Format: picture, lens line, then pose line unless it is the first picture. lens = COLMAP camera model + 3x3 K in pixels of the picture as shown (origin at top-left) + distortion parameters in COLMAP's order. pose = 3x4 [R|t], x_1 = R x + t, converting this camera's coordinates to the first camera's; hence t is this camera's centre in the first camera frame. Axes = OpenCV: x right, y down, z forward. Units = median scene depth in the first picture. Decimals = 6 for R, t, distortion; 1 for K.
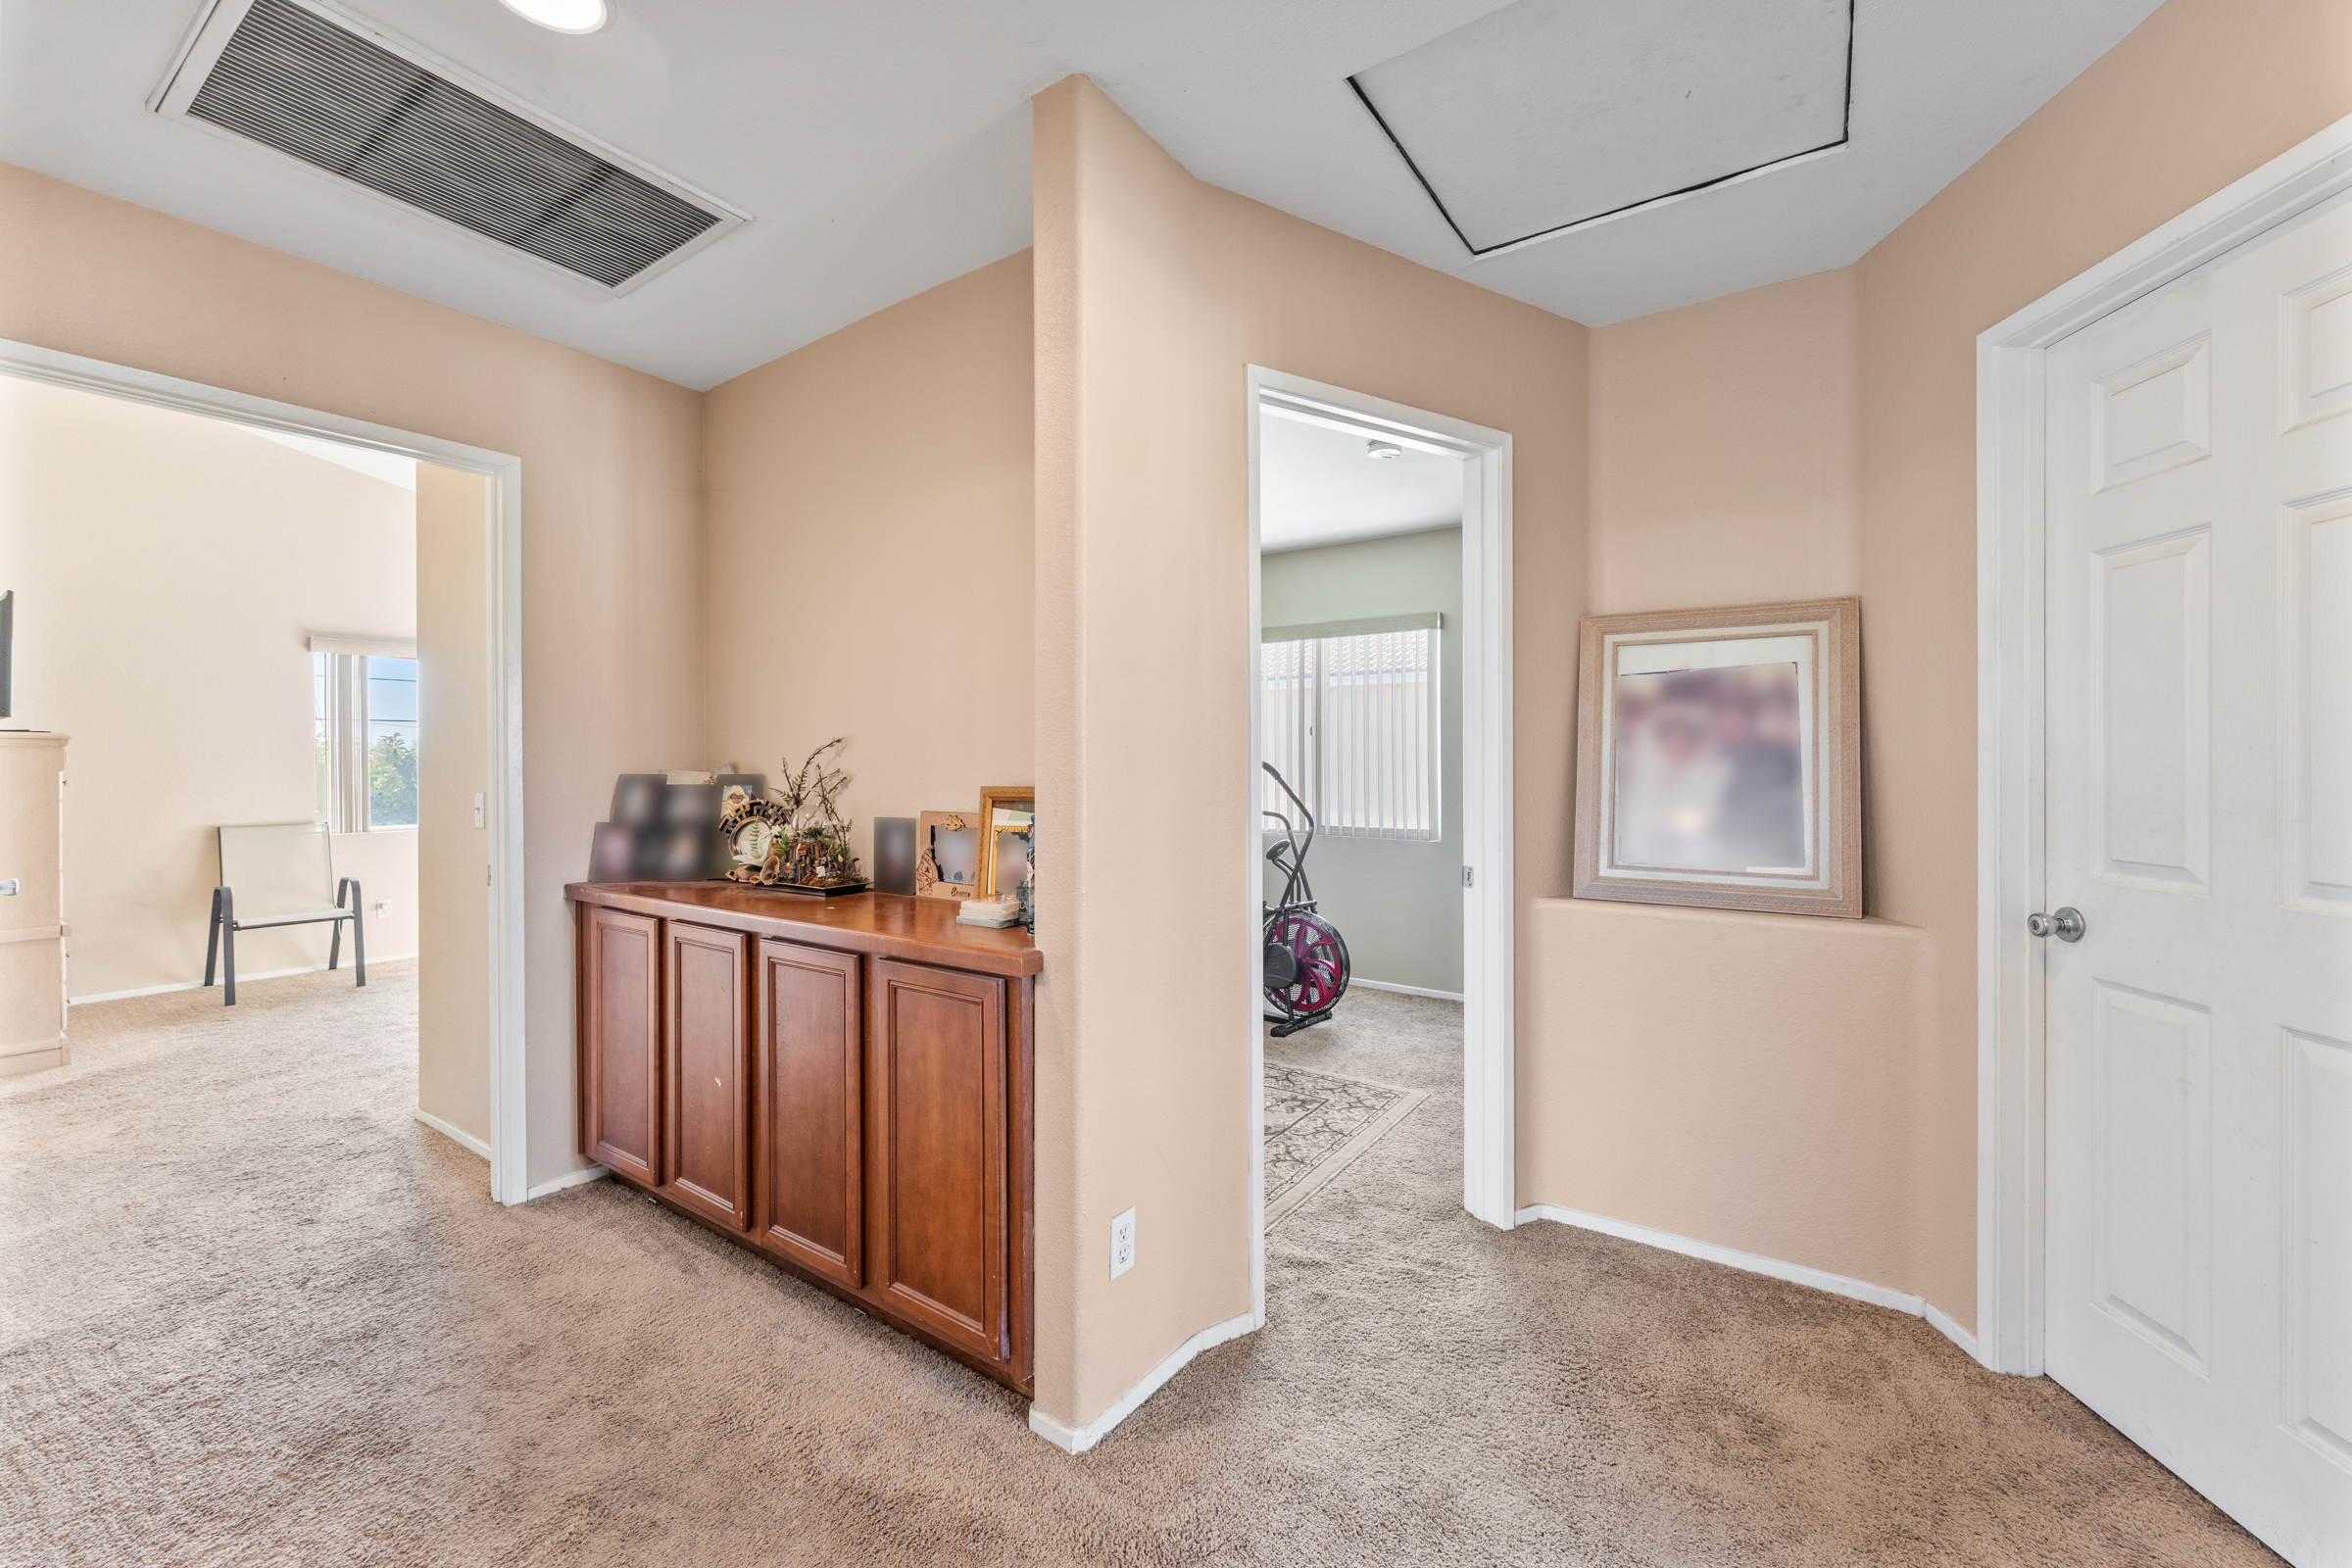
lens RADIAL K [[933.3, 0, 1182.3], [0, 933.3, 765.4], [0, 0, 1]] dist [0.000491, 0.000004]
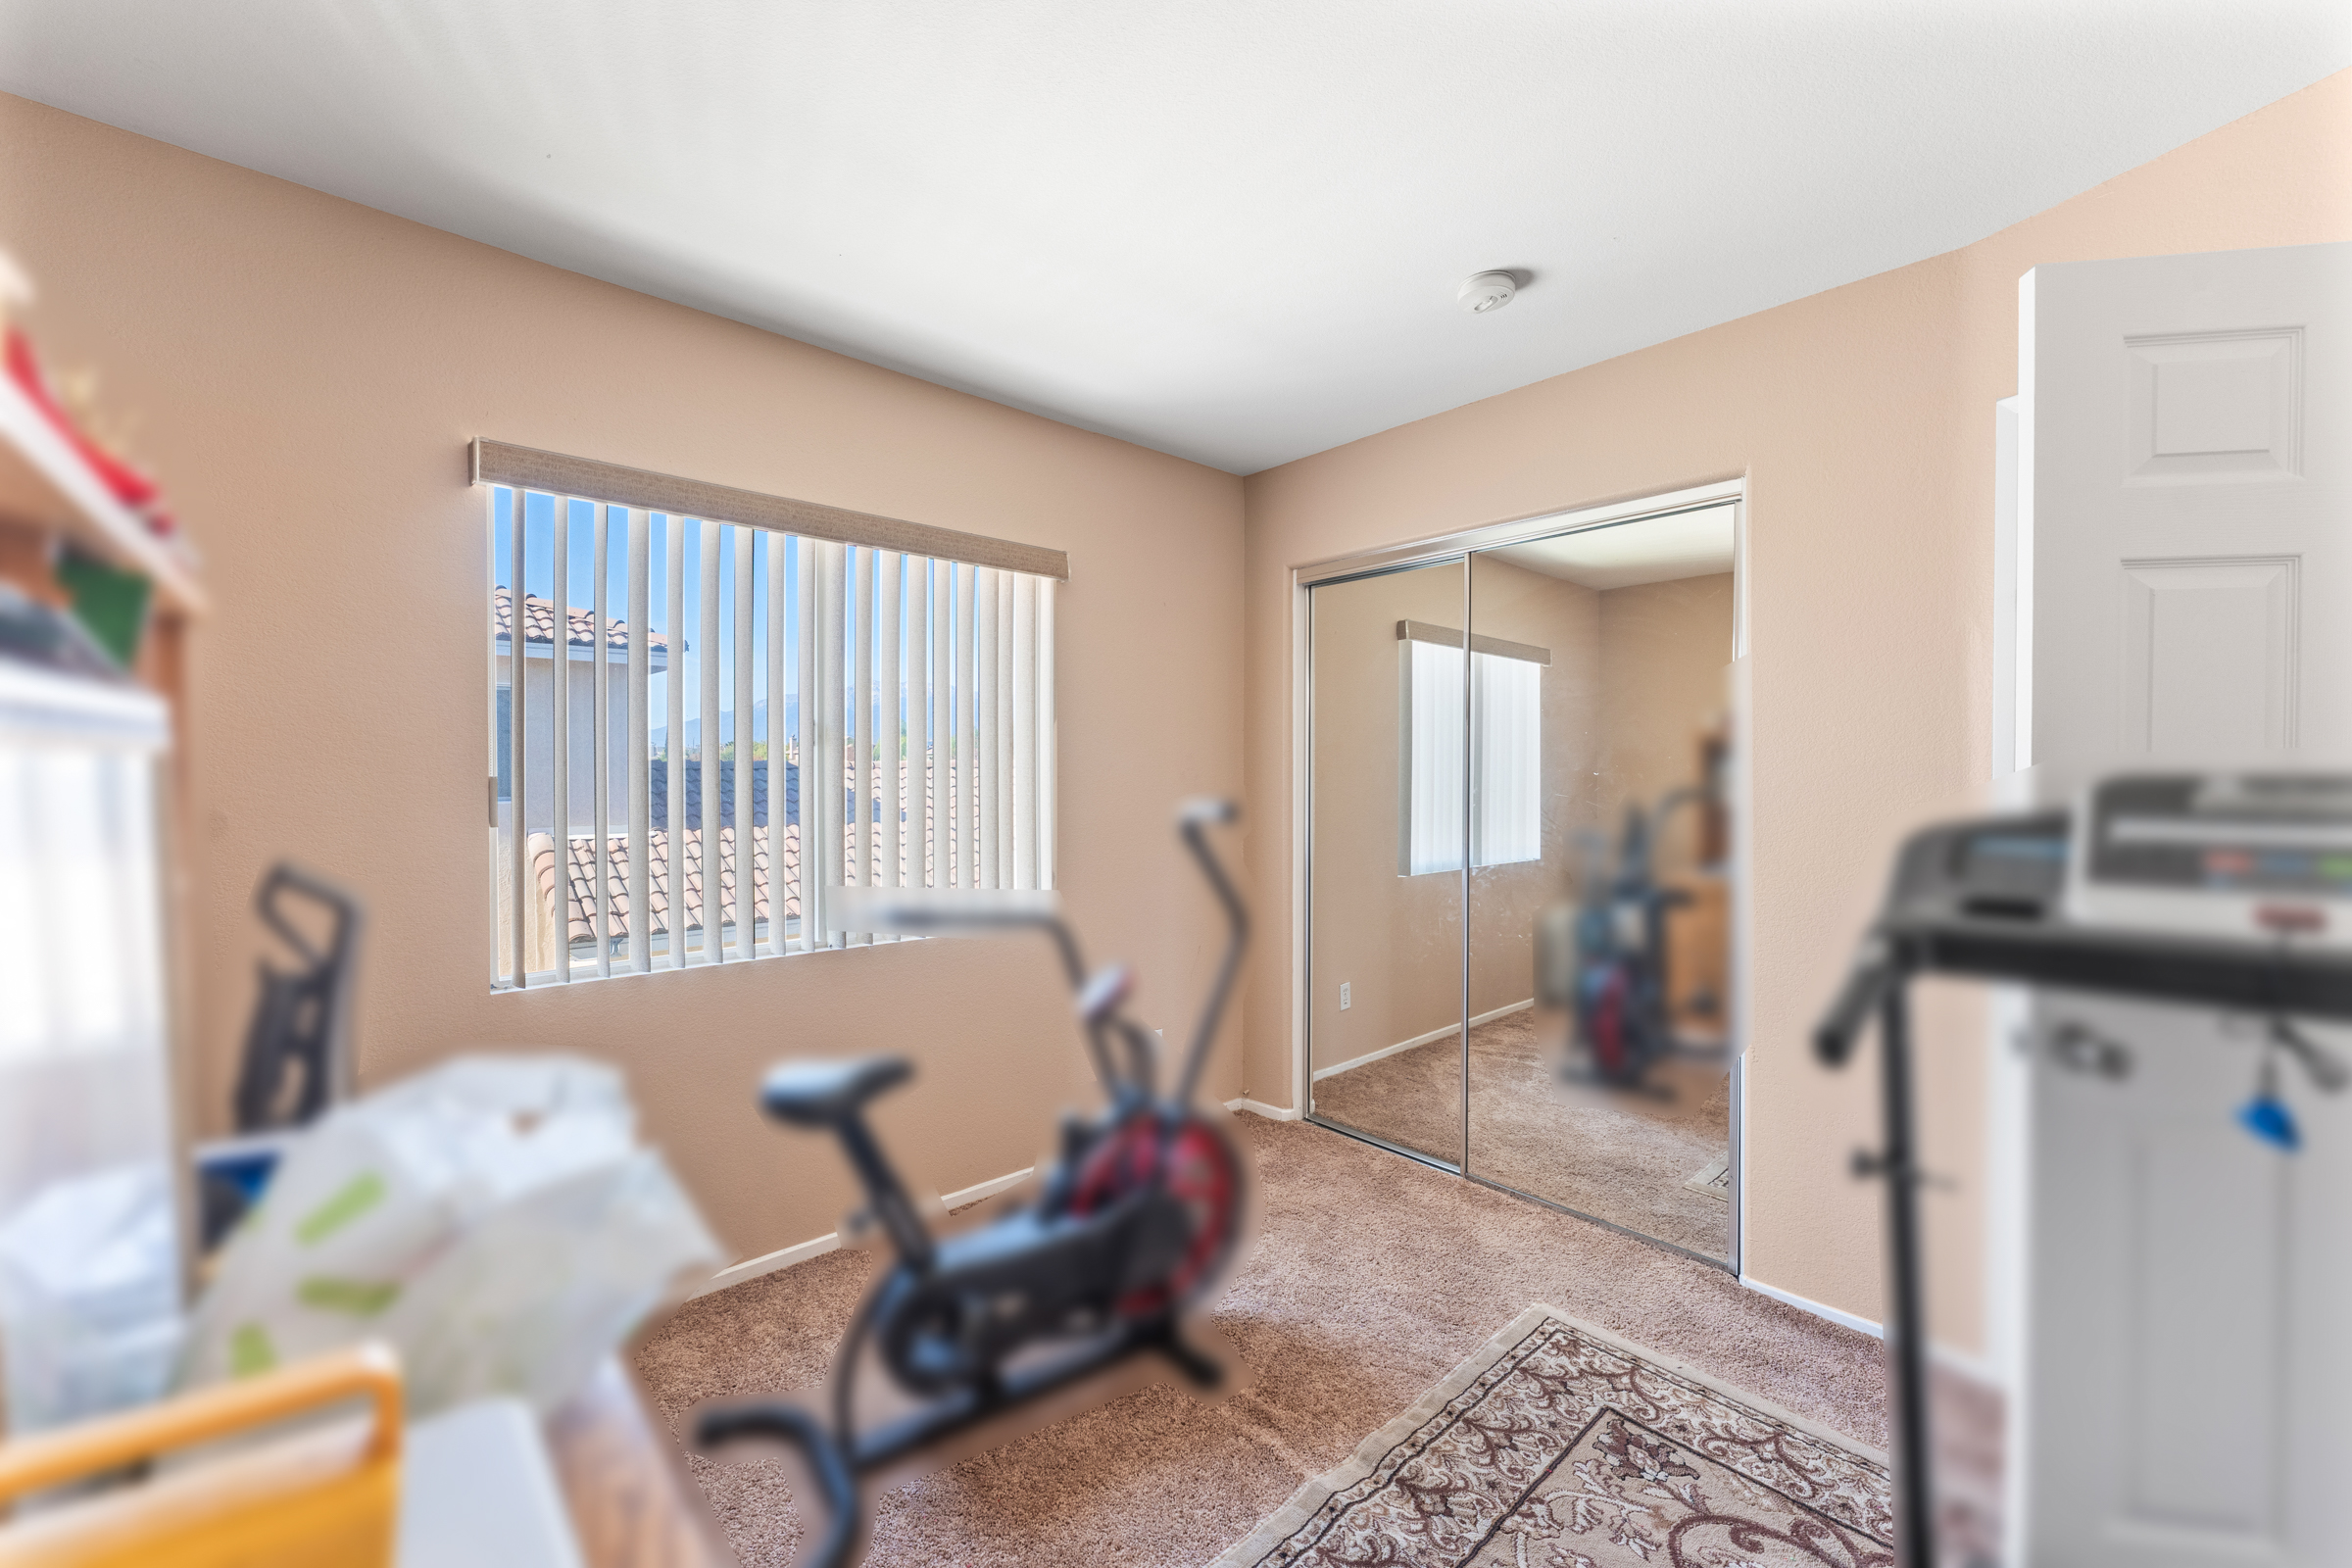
lens RADIAL K [[933.3, 0, 1182.3], [0, 933.3, 765.4], [0, 0, 1]] dist [0.000491, 0.000004]
pose [[0.229731, 0.000651, 0.973254, -0.448029], [0.000290, 1.000000, -0.000738, -0.031068], [-0.973254, 0.000452, 0.229731, 1.104377]]
